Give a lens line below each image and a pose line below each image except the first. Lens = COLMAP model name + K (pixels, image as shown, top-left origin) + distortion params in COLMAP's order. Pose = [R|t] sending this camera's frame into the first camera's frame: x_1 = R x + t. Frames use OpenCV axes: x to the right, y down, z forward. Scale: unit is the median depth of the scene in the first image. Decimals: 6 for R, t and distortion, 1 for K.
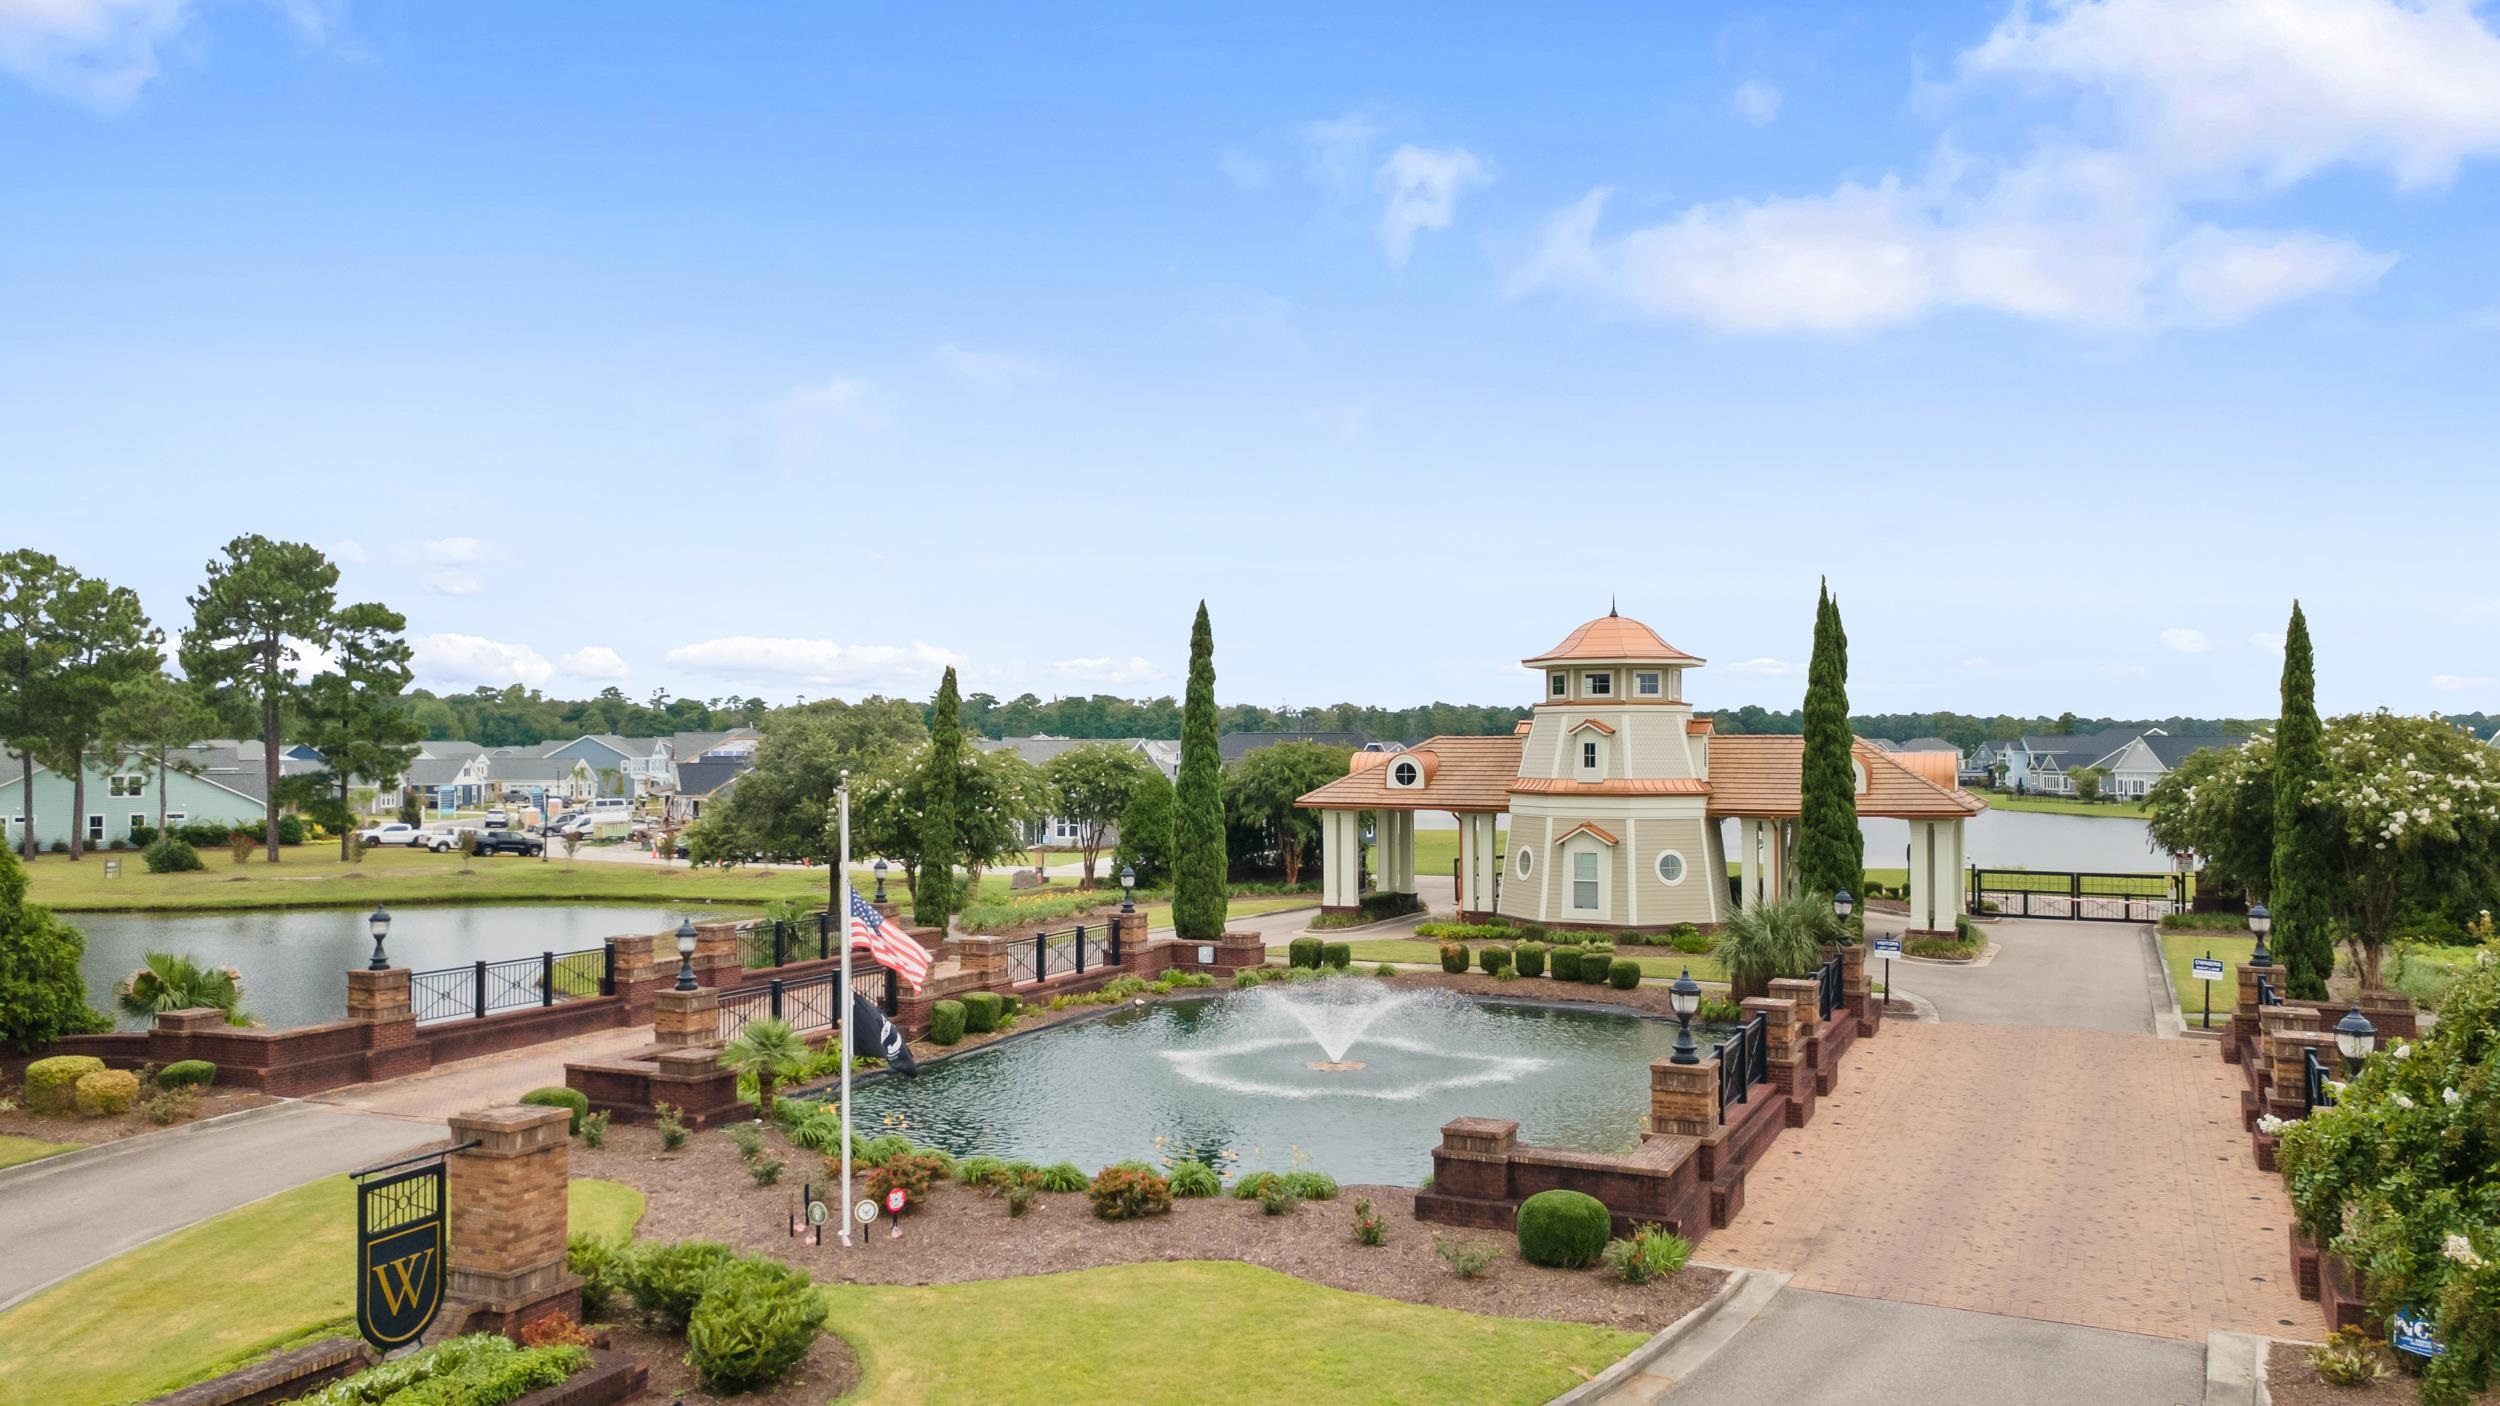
lens RADIAL K [[1815.2, 0, 1247.6], [0, 1815.2, 733.3], [0, 0, 1]] dist [0.035818, 0.004124]
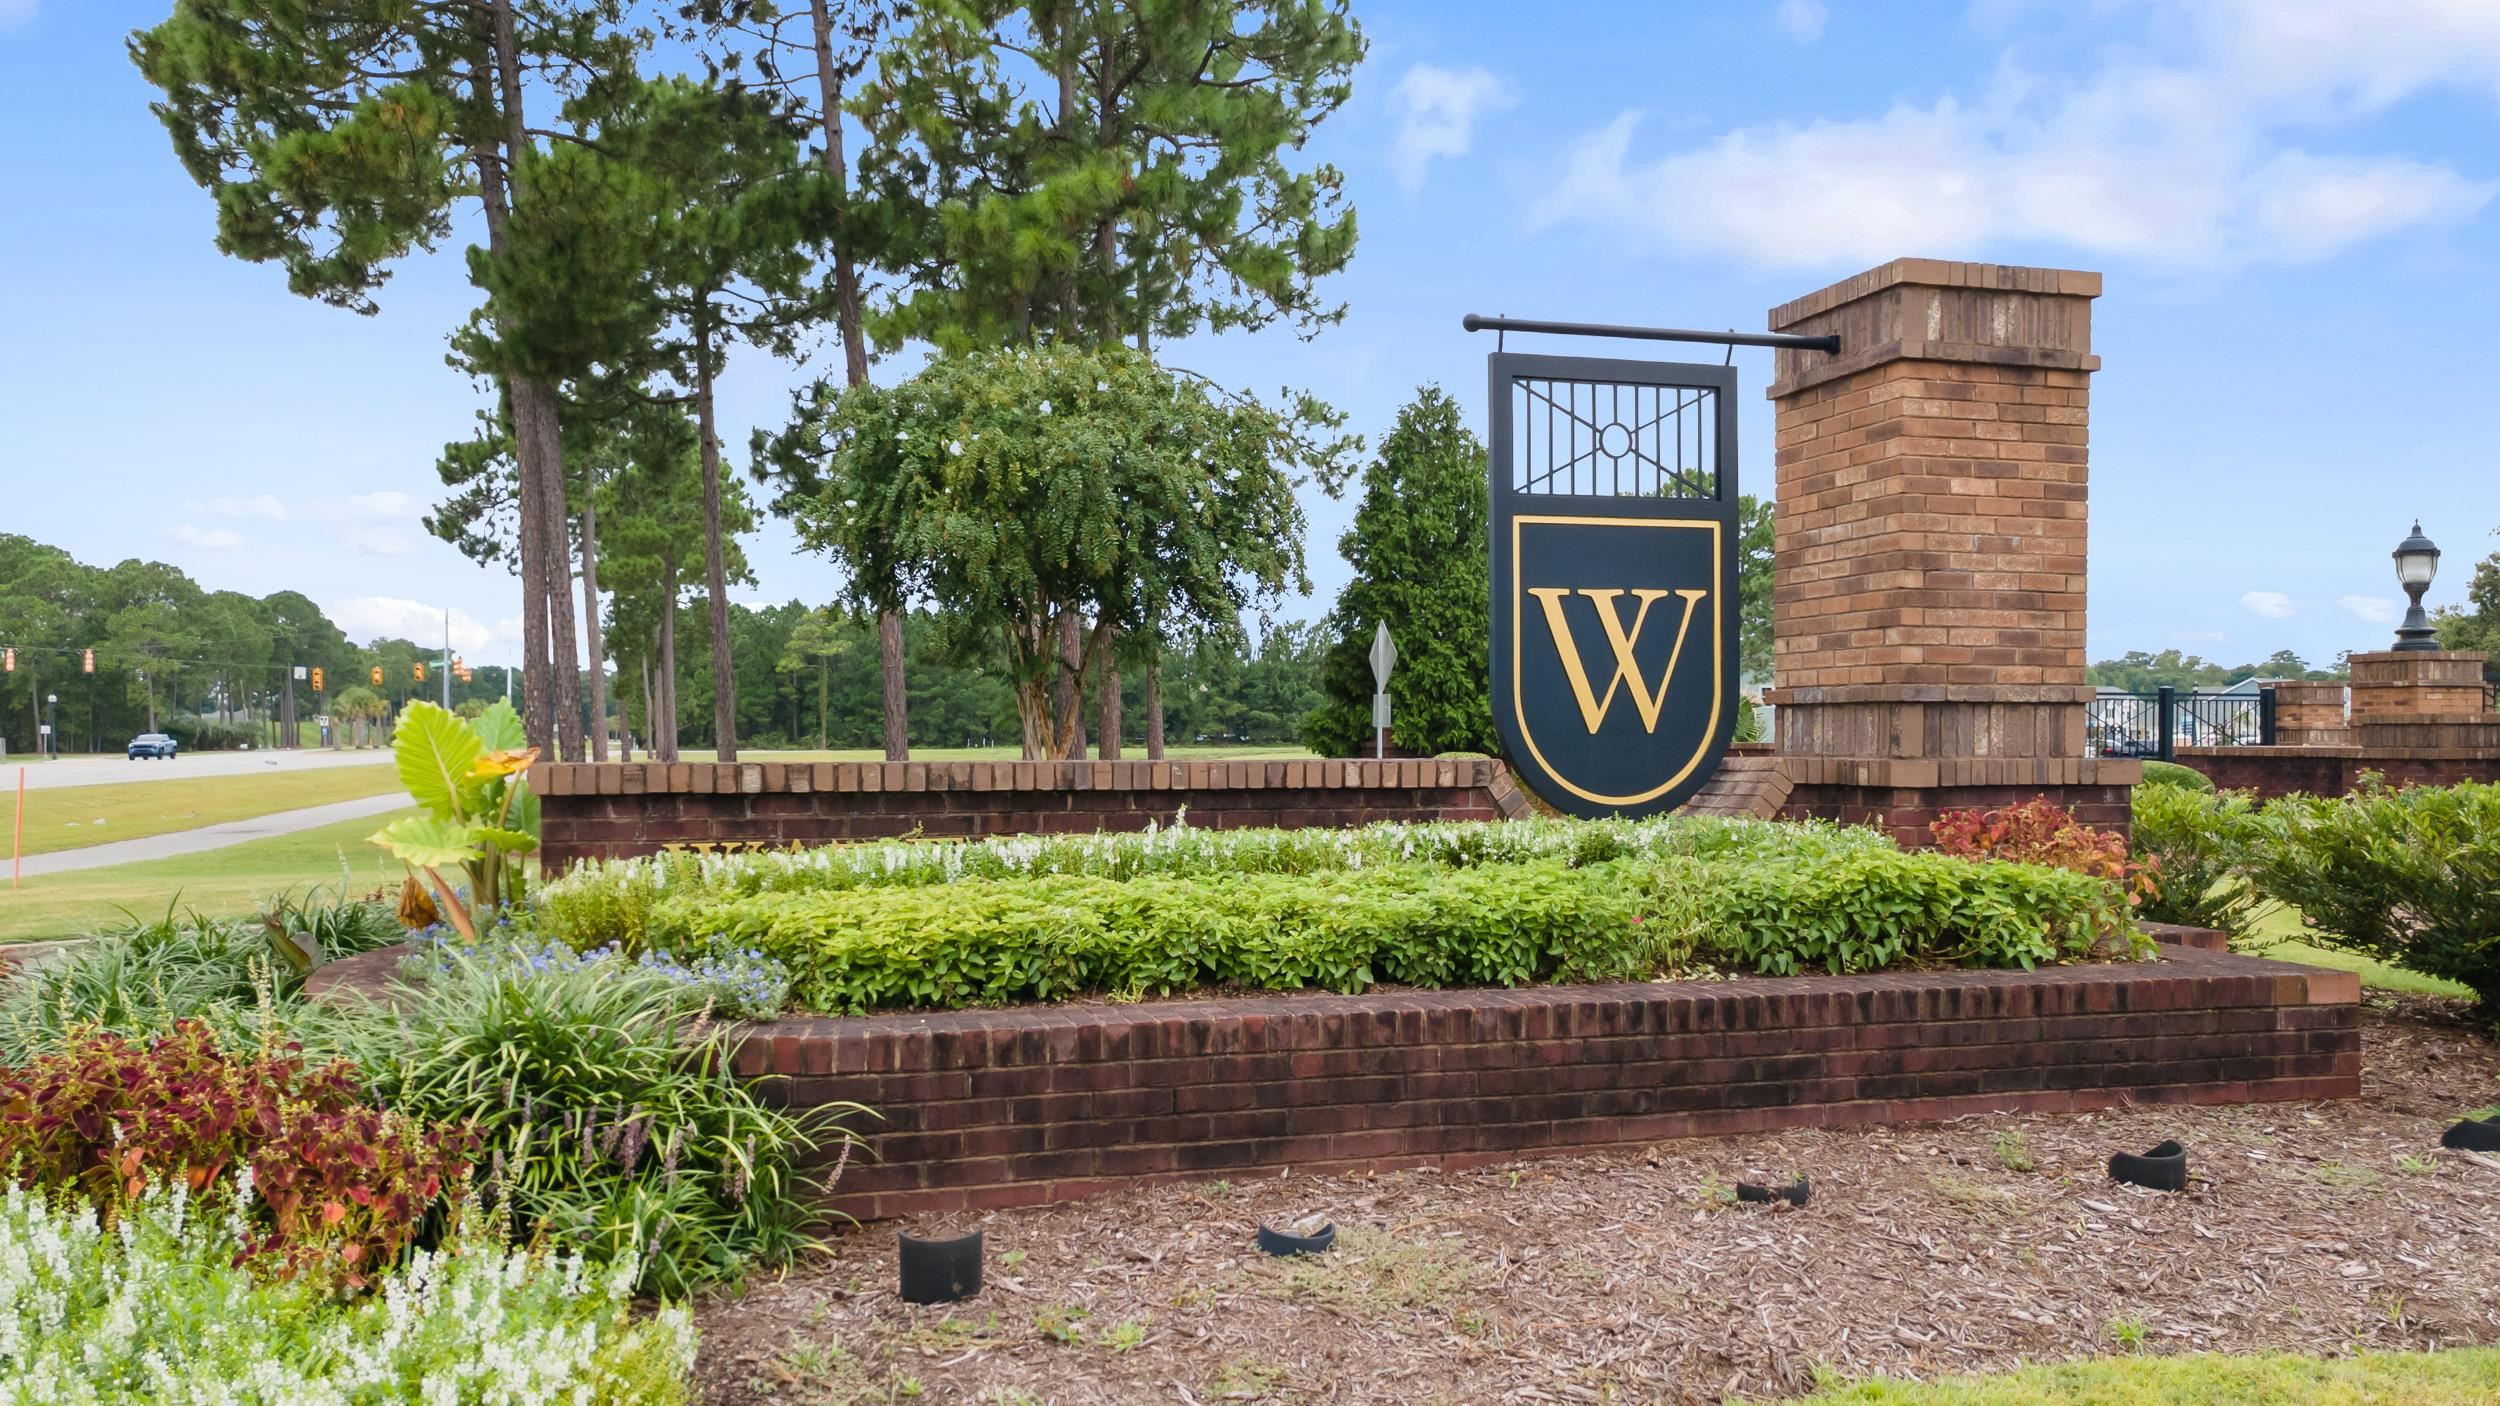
lens RADIAL K [[1815.2, 0, 1247.6], [0, 1815.2, 733.3], [0, 0, 1]] dist [0.035818, 0.004124]
pose [[0.659813, -0.001006, -0.751429, -0.221775], [-0.002036, 0.999993, -0.003127, 0.302204], [0.751427, 0.003594, 0.659806, 0.668624]]
